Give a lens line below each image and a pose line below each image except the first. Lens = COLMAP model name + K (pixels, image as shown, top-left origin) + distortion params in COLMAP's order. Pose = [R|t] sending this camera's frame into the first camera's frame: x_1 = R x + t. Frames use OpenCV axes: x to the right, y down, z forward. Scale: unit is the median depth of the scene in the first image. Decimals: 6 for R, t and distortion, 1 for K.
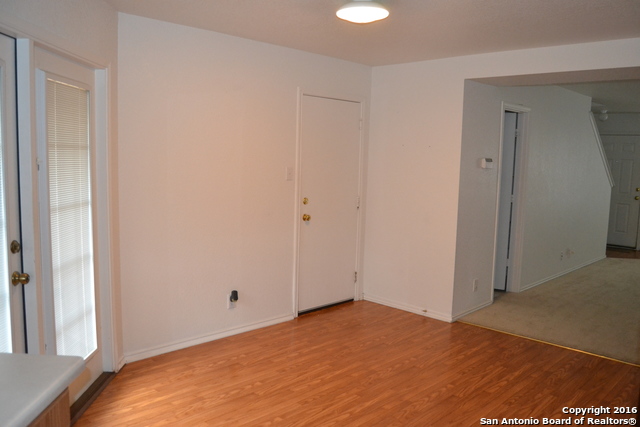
lens RADIAL K [[532.8, 0, 320.0], [0, 532.8, 213.5], [0, 0, 1]] dist [-0.083250, 0.004014]
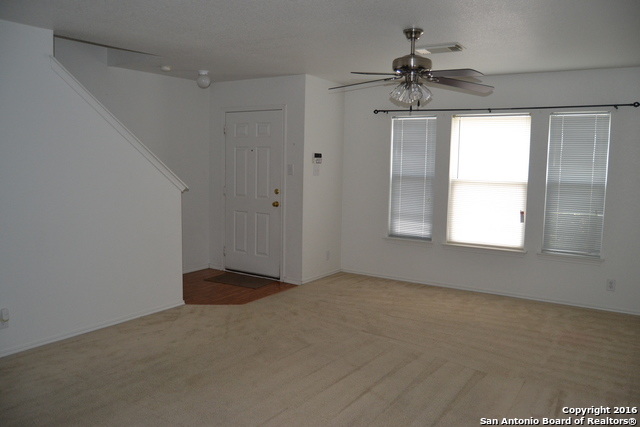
lens RADIAL K [[516.3, 0, 312.5], [0, 516.3, 212.6], [0, 0, 1]] dist [-0.090893, 0.083147]
pose [[0.983662, -0.027995, 0.177835, 0.562957], [0.026919, 0.999602, 0.008457, -0.024111], [-0.178001, -0.003532, 0.984024, 0.348801]]
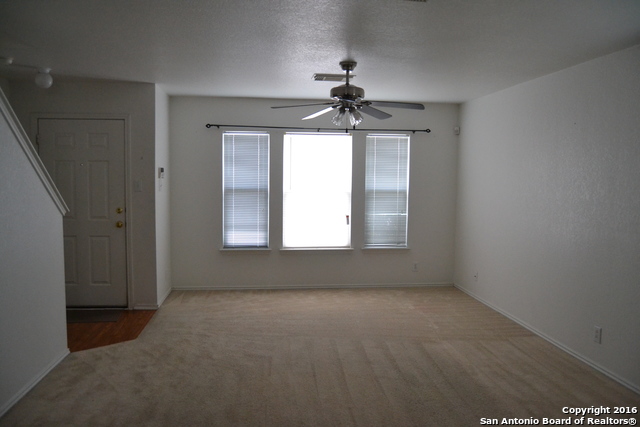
lens RADIAL K [[516.3, 0, 312.5], [0, 516.3, 212.6], [0, 0, 1]] dist [-0.090893, 0.083147]
pose [[0.653482, -0.077623, 0.752951, 0.326804], [0.085409, 0.995937, 0.028547, -0.043092], [-0.752108, 0.045654, 0.657457, 0.458618]]
